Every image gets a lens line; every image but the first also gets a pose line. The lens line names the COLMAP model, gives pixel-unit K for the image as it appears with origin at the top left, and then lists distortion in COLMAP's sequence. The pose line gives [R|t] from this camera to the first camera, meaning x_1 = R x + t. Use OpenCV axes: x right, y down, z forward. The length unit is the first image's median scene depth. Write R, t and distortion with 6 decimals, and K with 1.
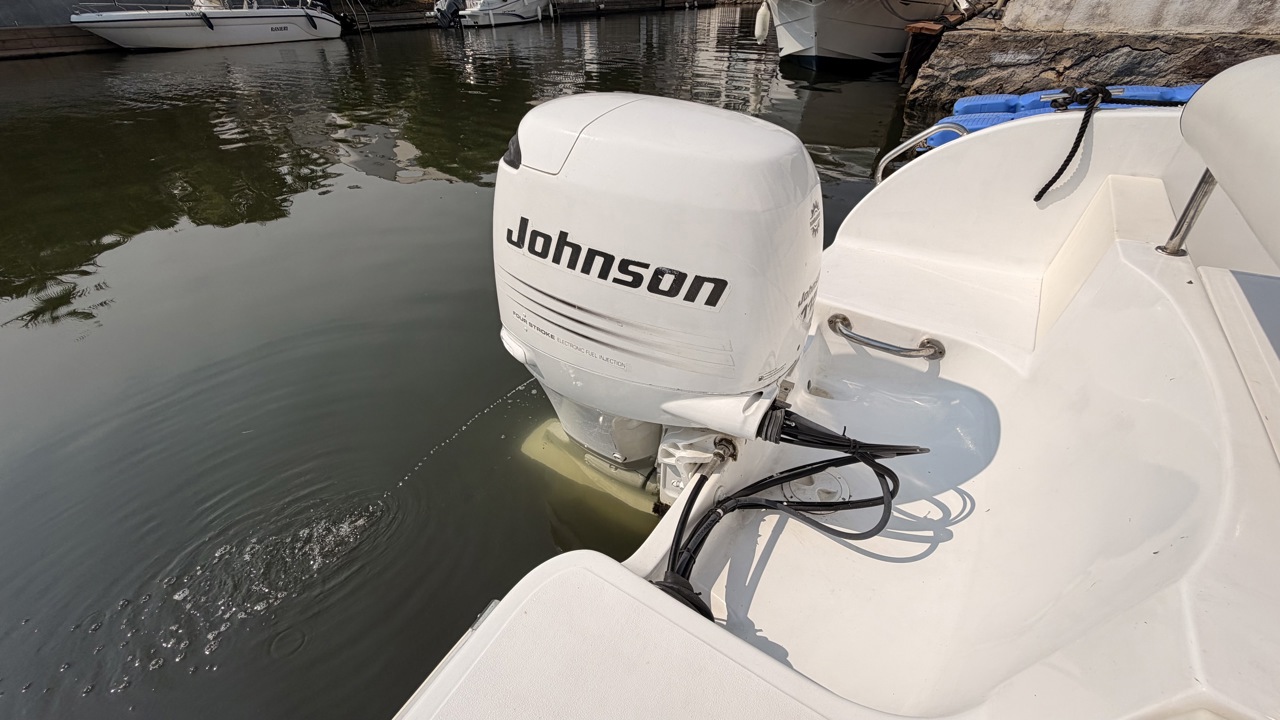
lens RADIAL K [[511.6, 0, 634.0], [0, 511.6, 362.5], [0, 0, 1]] dist [0.000897, 0.000293]
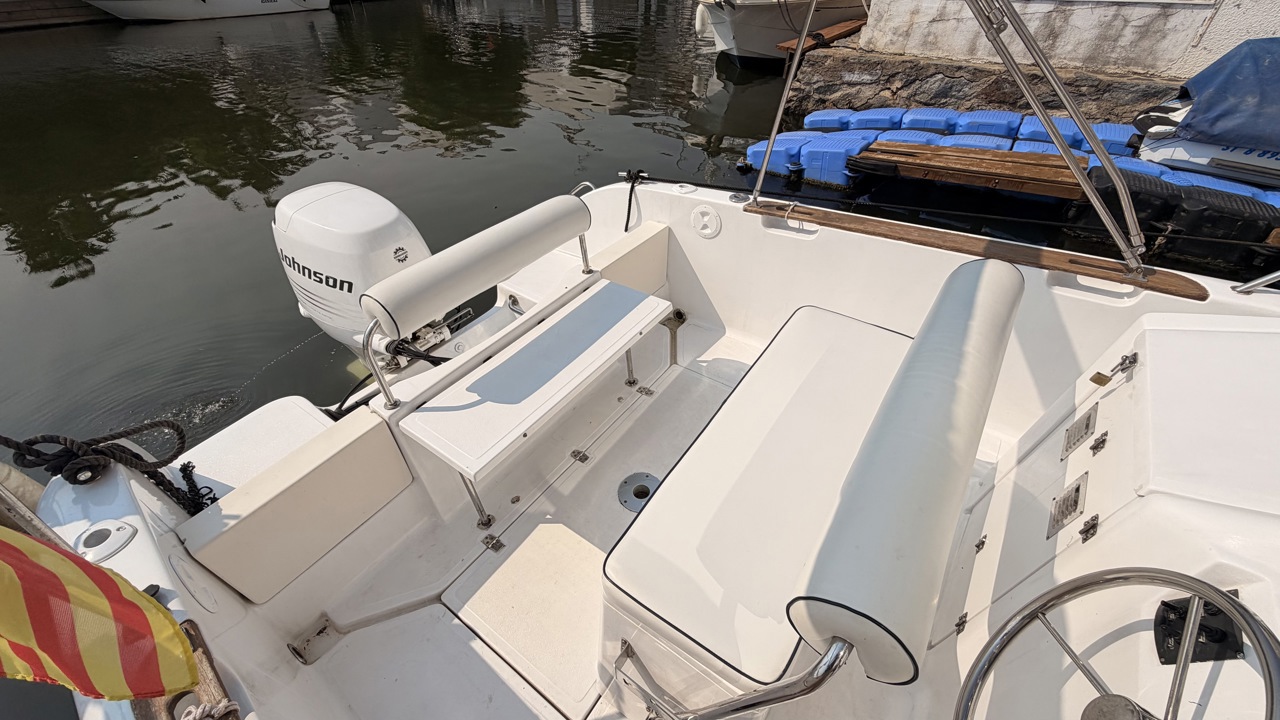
lens RADIAL K [[511.6, 0, 634.0], [0, 511.6, 362.5], [0, 0, 1]] dist [0.000897, 0.000293]
pose [[0.999613, 0.025131, -0.011929, 0.255252], [-0.024412, 0.998076, 0.056998, 0.006833], [0.013338, -0.056684, 0.998303, -0.225544]]
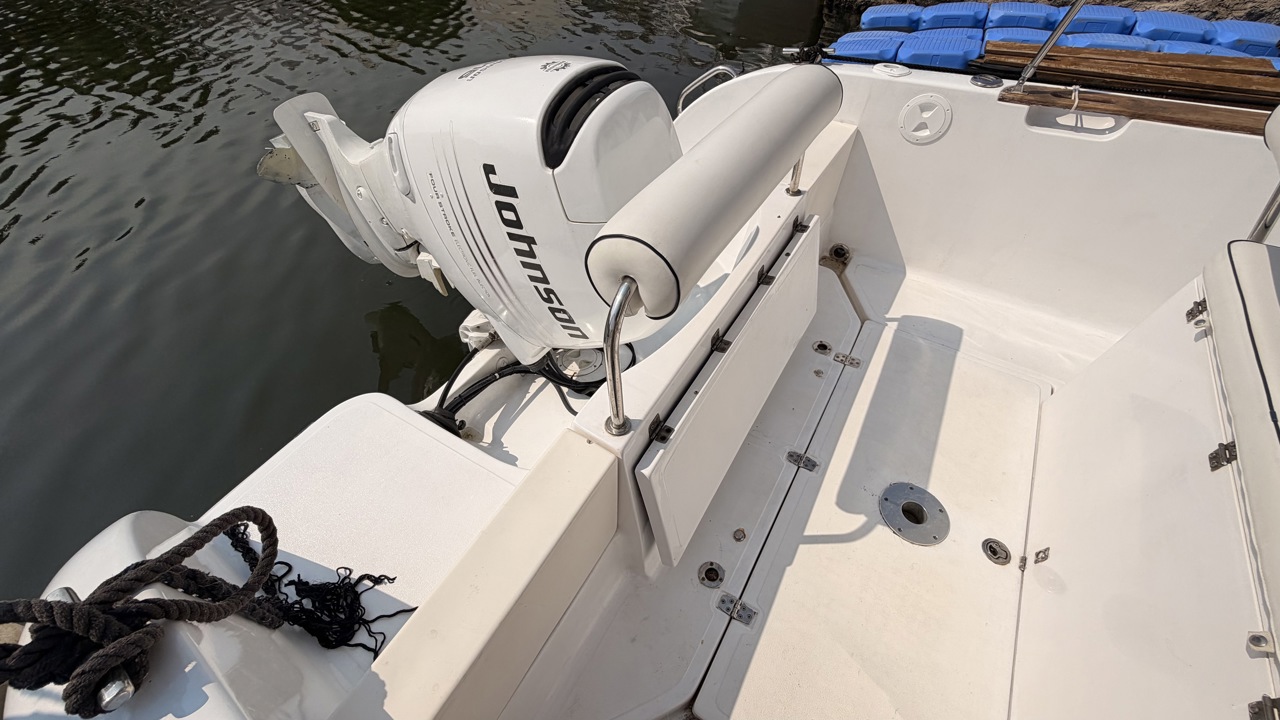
lens RADIAL K [[523.5, 0, 642.9], [0, 523.5, 364.4], [0, 0, 1]] dist [-0.001037, -0.000296]
pose [[0.997865, -0.003926, 0.065190, 0.162048], [-0.007355, 0.985084, 0.171916, 0.004618], [-0.064892, -0.172029, 0.982952, -0.146414]]
